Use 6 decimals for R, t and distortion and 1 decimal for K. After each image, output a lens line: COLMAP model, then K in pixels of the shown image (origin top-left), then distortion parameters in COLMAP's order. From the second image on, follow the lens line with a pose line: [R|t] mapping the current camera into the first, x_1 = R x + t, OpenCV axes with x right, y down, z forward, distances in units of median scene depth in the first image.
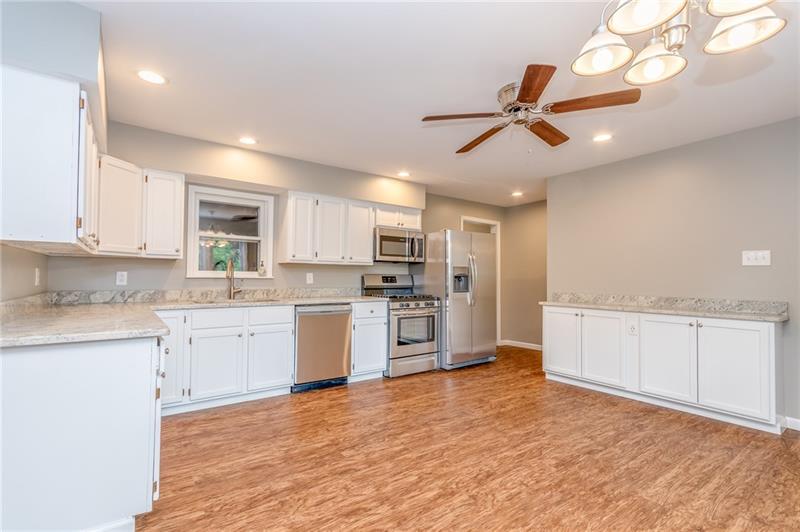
lens RADIAL K [[375.2, 0, 400.3], [0, 375.2, 268.5], [0, 0, 1]] dist [0.009845, 0.000642]
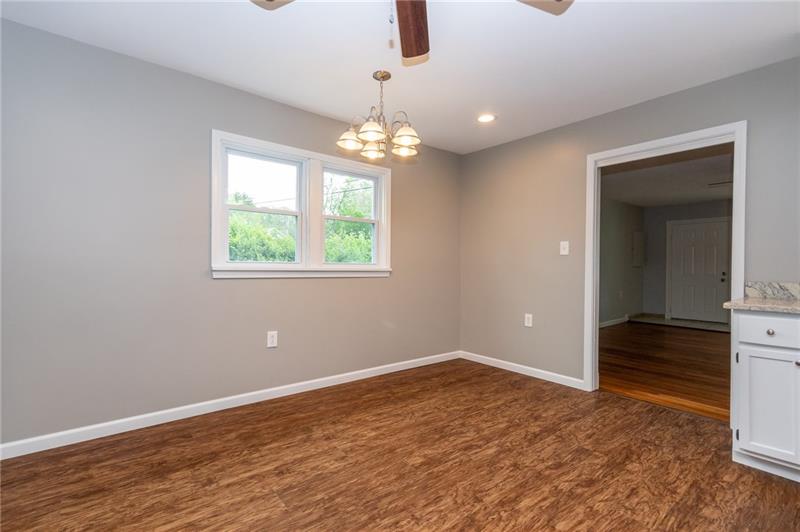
lens RADIAL K [[371.4, 0, 396.2], [0, 371.4, 270.0], [0, 0, 1]] dist [0.005221, 0.001007]
pose [[-0.999078, -0.014952, -0.040237, 0.284994], [-0.014417, 0.999804, -0.013555, 0.047911], [0.040431, -0.012963, -0.999098, 1.242571]]
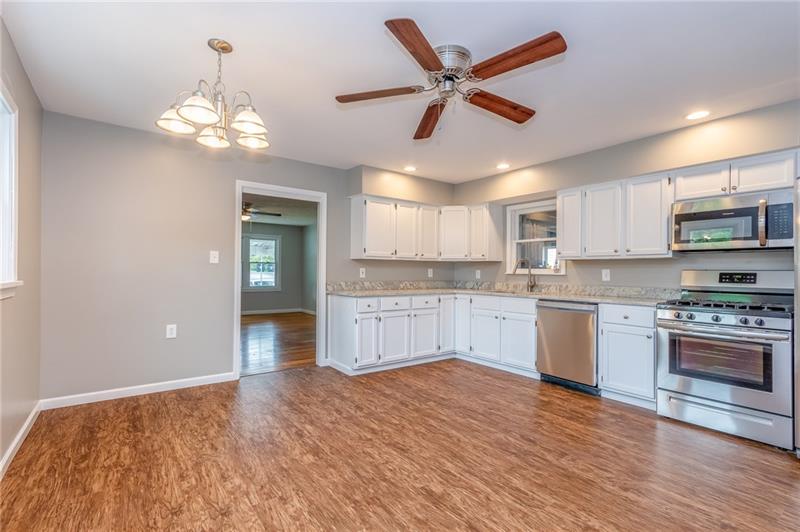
lens RADIAL K [[375.2, 0, 398.4], [0, 375.2, 267.1], [0, 0, 1]] dist [0.009845, 0.000642]
pose [[0.009175, -0.019463, -0.999768, 0.990376], [0.015293, 0.999696, -0.019321, 0.024527], [0.999841, -0.015112, 0.009469, 0.721740]]
